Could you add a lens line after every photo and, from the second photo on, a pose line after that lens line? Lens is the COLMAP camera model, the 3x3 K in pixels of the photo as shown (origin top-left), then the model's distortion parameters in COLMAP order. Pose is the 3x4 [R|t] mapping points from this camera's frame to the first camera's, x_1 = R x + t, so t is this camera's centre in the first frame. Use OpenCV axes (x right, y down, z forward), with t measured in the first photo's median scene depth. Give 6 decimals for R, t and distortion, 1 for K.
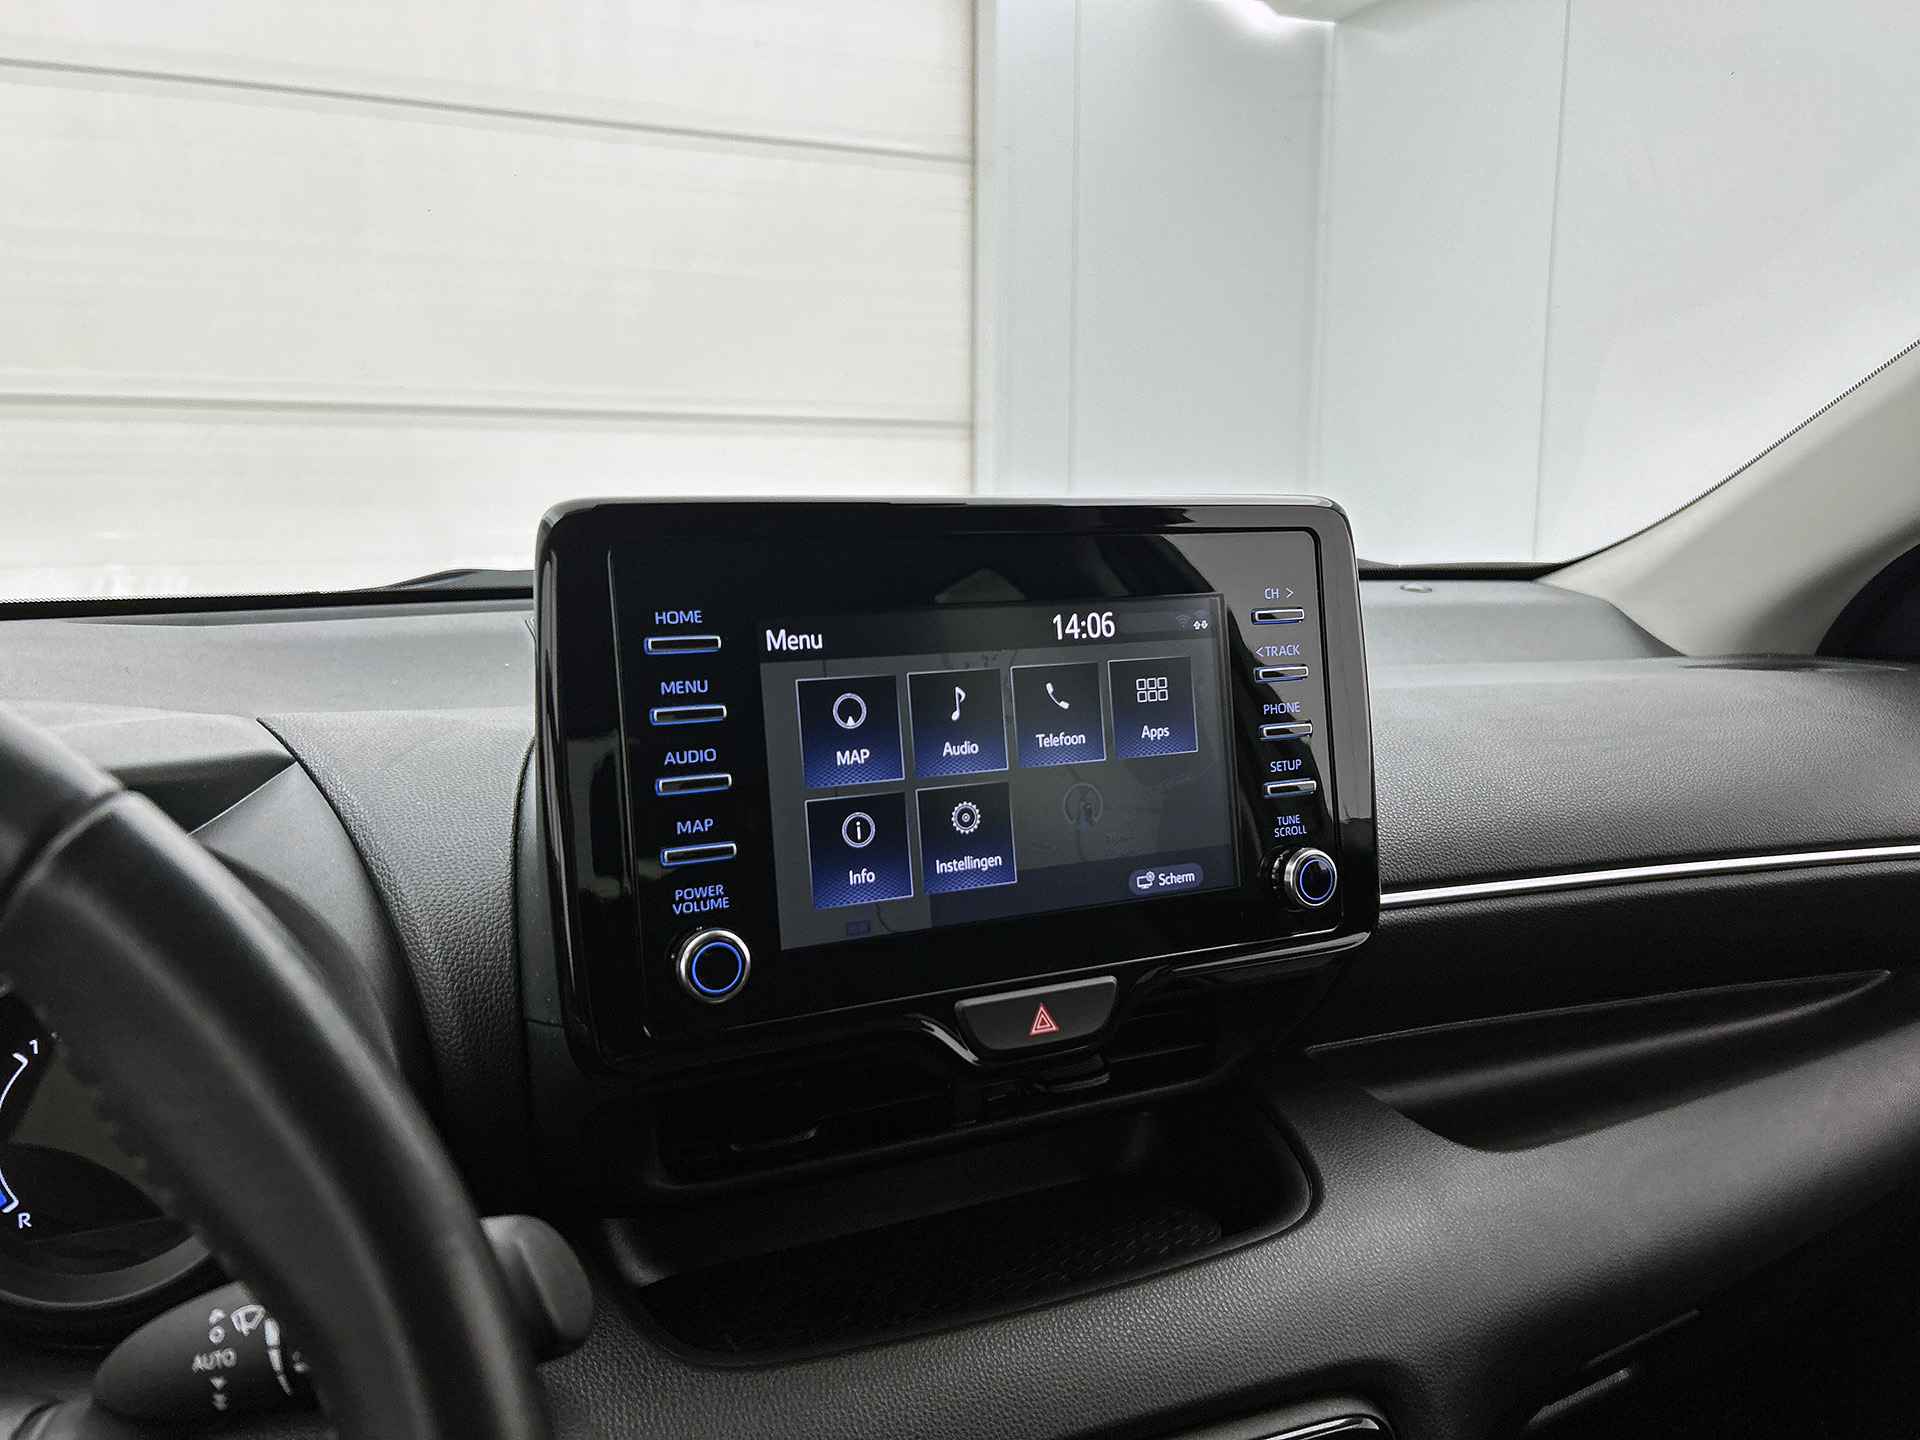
lens RADIAL K [[1472.5, 0, 971.2], [0, 1472.5, 726.6], [0, 0, 1]] dist [0.042663, -0.059513]
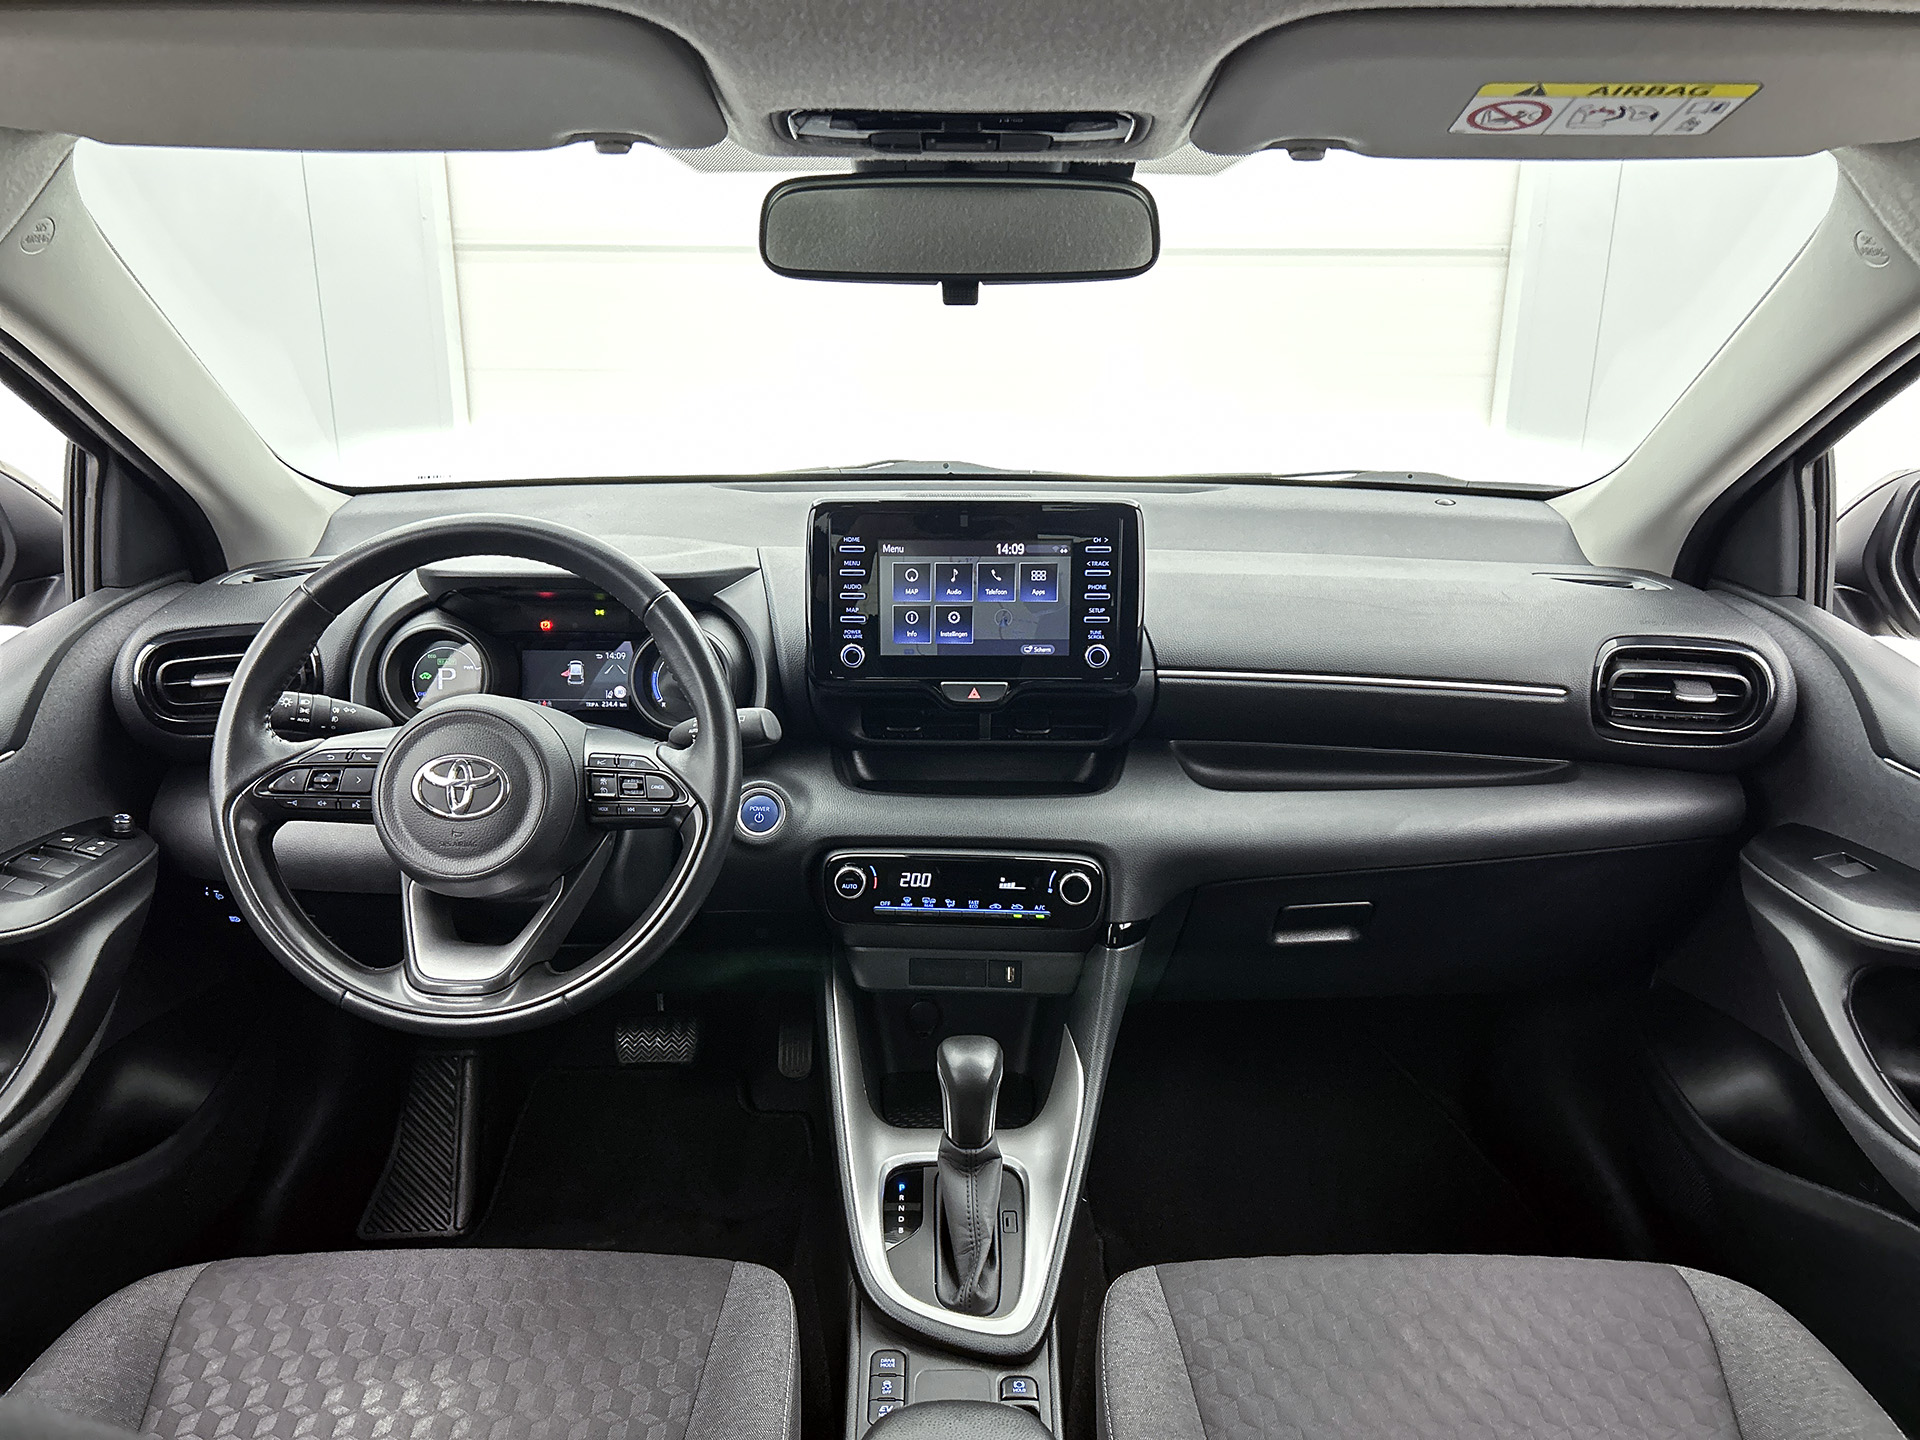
lens RADIAL K [[1472.5, 0, 975.8], [0, 1472.5, 715.6], [0, 0, 1]] dist [0.042663, -0.059513]
pose [[0.902598, 0.141338, -0.406621, 1.116055], [-0.076454, 0.982180, 0.171689, -0.220596], [0.423641, -0.123879, 0.897320, -1.394958]]
